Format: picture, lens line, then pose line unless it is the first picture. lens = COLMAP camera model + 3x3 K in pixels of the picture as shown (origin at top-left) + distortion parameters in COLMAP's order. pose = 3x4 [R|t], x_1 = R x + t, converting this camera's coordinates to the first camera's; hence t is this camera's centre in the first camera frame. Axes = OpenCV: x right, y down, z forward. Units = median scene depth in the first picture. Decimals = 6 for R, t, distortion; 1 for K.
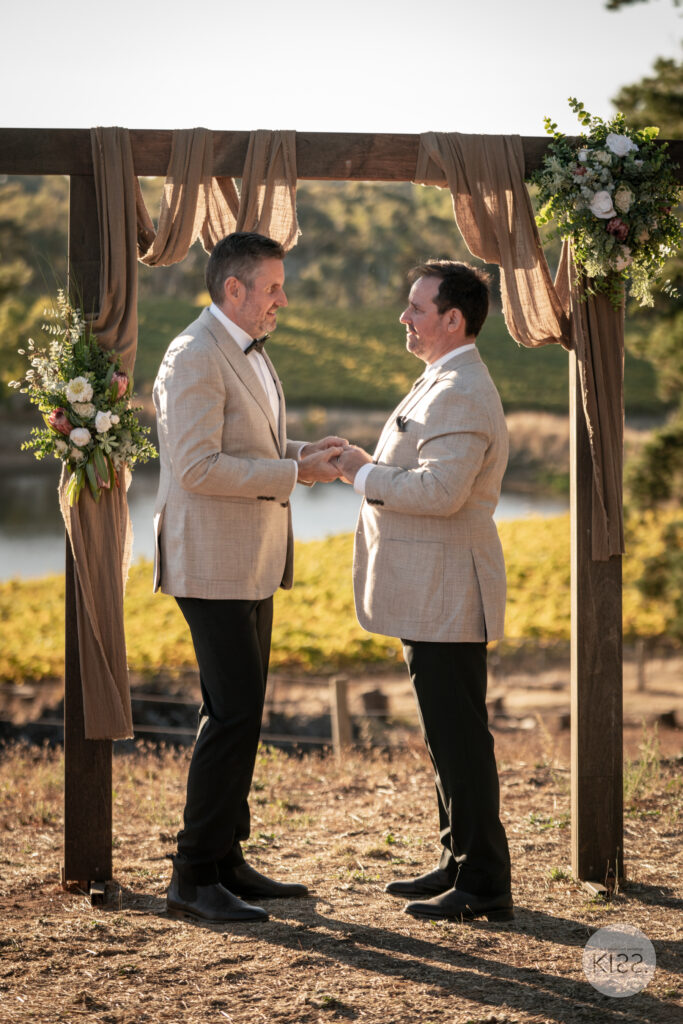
lens RADIAL K [[2878.8, 0, 341.7], [0, 2878.8, 482.6], [0, 0, 1]] dist [-0.161862, -1.331393]
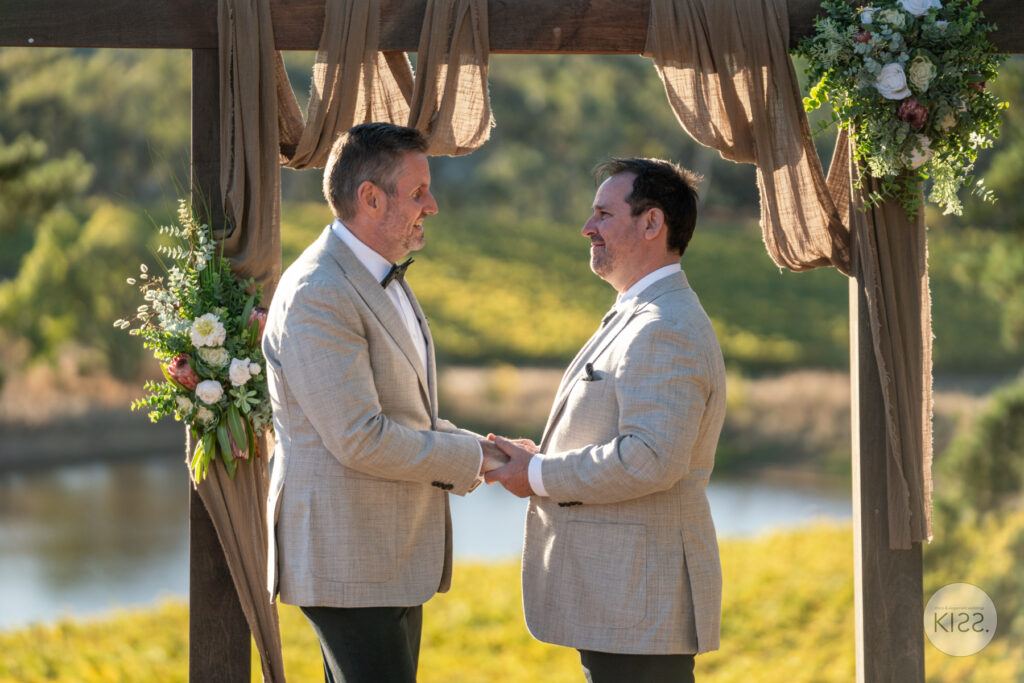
lens RADIAL K [[4208.7, 0, 464.7], [0, 4208.7, 380.6], [0, 0, 1]] dist [0.443822, 3.100512]
pose [[0.999813, -0.007236, -0.017925, -0.002756], [0.006820, 0.999708, -0.023174, 0.007476], [0.018088, 0.023047, 0.999571, -0.121003]]
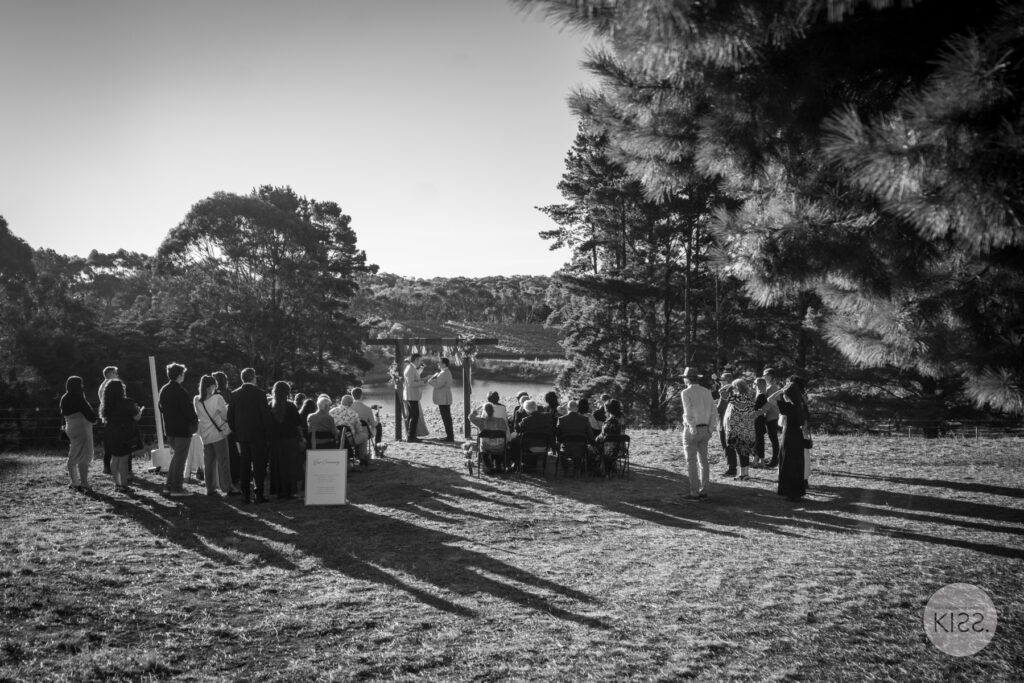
lens RADIAL K [[1017.2, 0, 512.0], [0, 1017.2, 341.5], [0, 0, 1]] dist [0.084596, -0.007194]
pose [[0.999863, -0.013515, 0.009596, 0.185918], [0.013882, 0.999132, -0.039280, -0.007081], [-0.009057, 0.039408, 0.999182, -1.675553]]
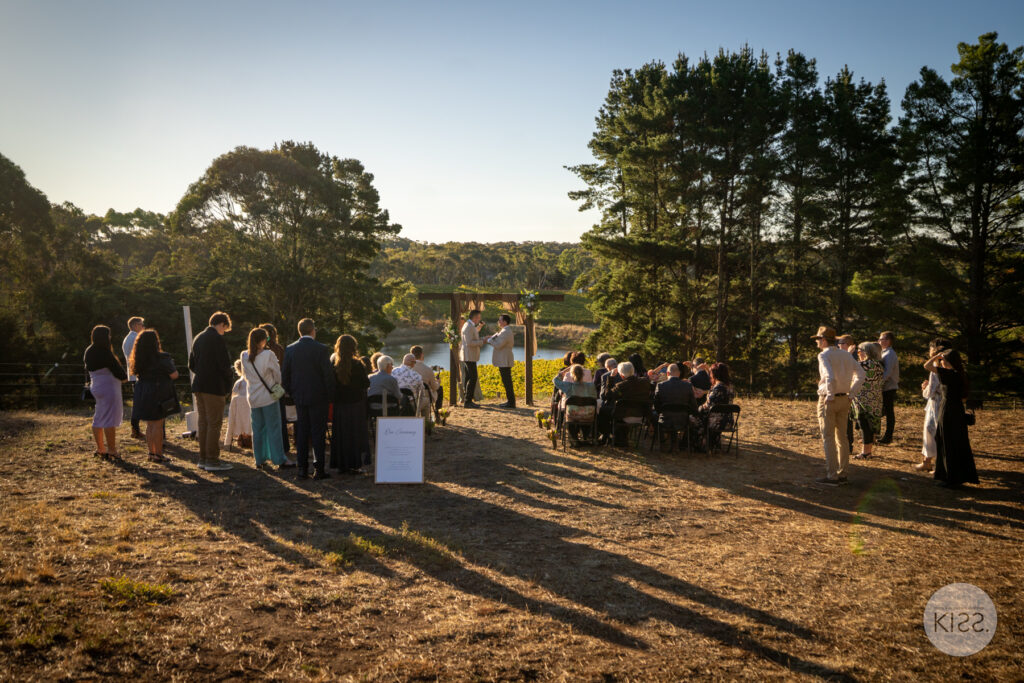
lens RADIAL K [[998.3, 0, 512.0], [0, 998.3, 341.5], [0, 0, 1]] dist [0.076836, 0.012310]
pose [[0.999996, 0.001650, 0.002448, 0.044203], [-0.001637, 0.999985, -0.005199, 0.002938], [-0.002457, 0.005194, 0.999983, -1.365314]]
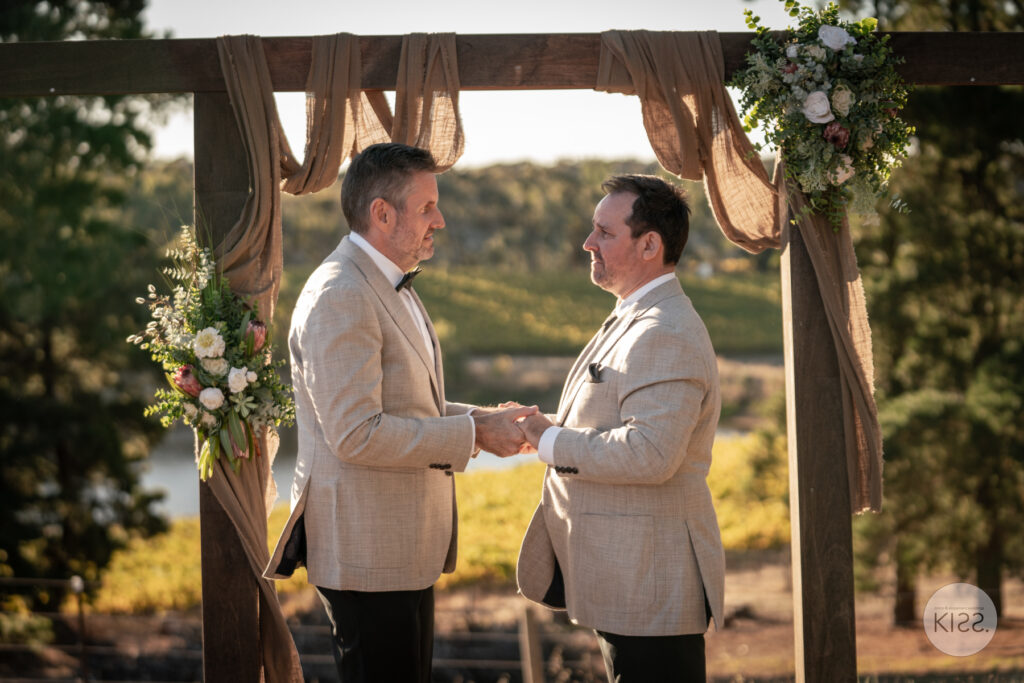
lens RADIAL K [[2389.3, 0, 512.0], [0, 2389.3, 341.5], [0, 0, 1]] dist [-0.298480, 0.077078]
pose [[0.999524, -0.030468, -0.004916, 0.001465], [0.030295, 0.999025, -0.032104, -0.007480], [0.005890, 0.031940, 0.999472, 0.297722]]
